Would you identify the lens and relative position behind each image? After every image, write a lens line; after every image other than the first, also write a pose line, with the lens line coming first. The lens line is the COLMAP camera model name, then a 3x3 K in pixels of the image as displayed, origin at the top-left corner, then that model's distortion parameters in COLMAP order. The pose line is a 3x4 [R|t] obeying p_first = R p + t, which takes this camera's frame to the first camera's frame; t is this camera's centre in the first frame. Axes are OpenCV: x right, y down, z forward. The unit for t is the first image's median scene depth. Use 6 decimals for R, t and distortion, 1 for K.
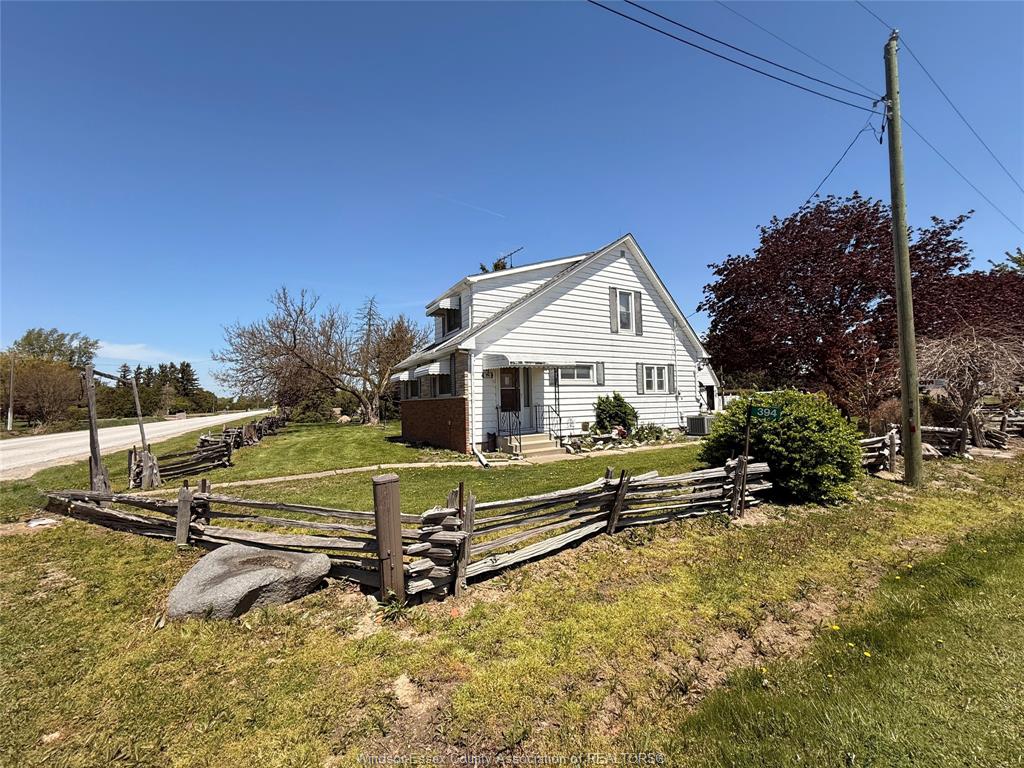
lens RADIAL K [[410.1, 0, 511.9], [0, 410.1, 385.9], [0, 0, 1]] dist [-0.001135, 0.000090]
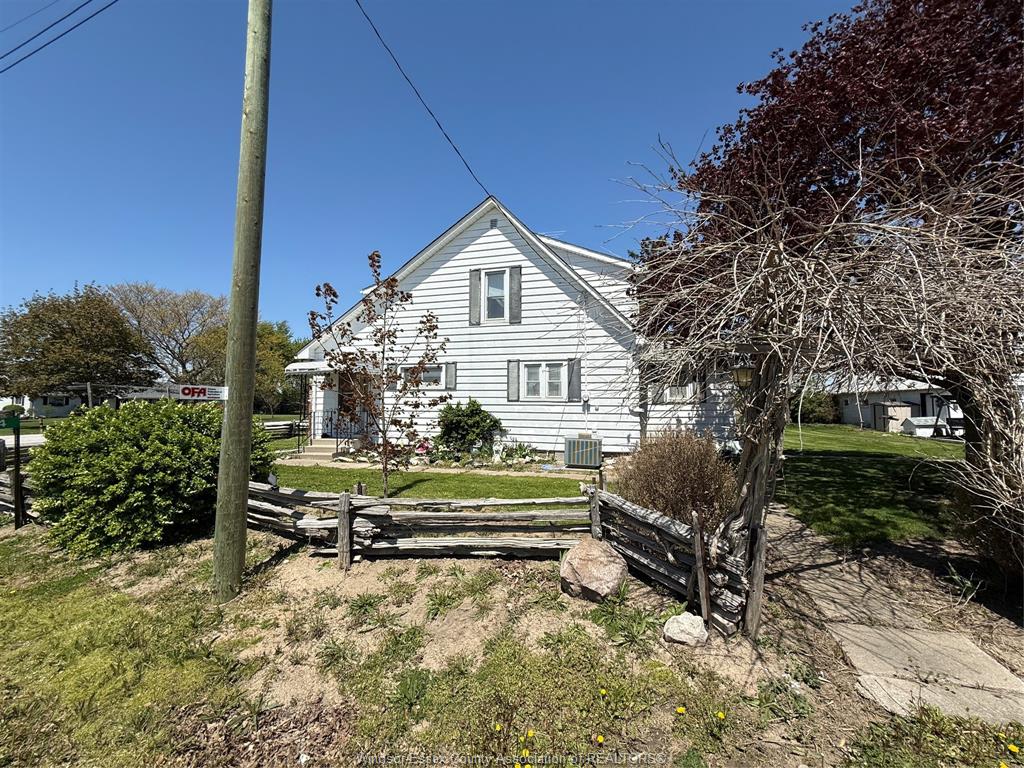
lens RADIAL K [[410.1, 0, 511.9], [0, 410.1, 386.1], [0, 0, 1]] dist [-0.001135, 0.000090]
pose [[0.701460, -0.010865, -0.712626, 0.852175], [0.007079, 0.999941, -0.008277, -0.001389], [0.712674, 0.000762, 0.701495, 0.467910]]
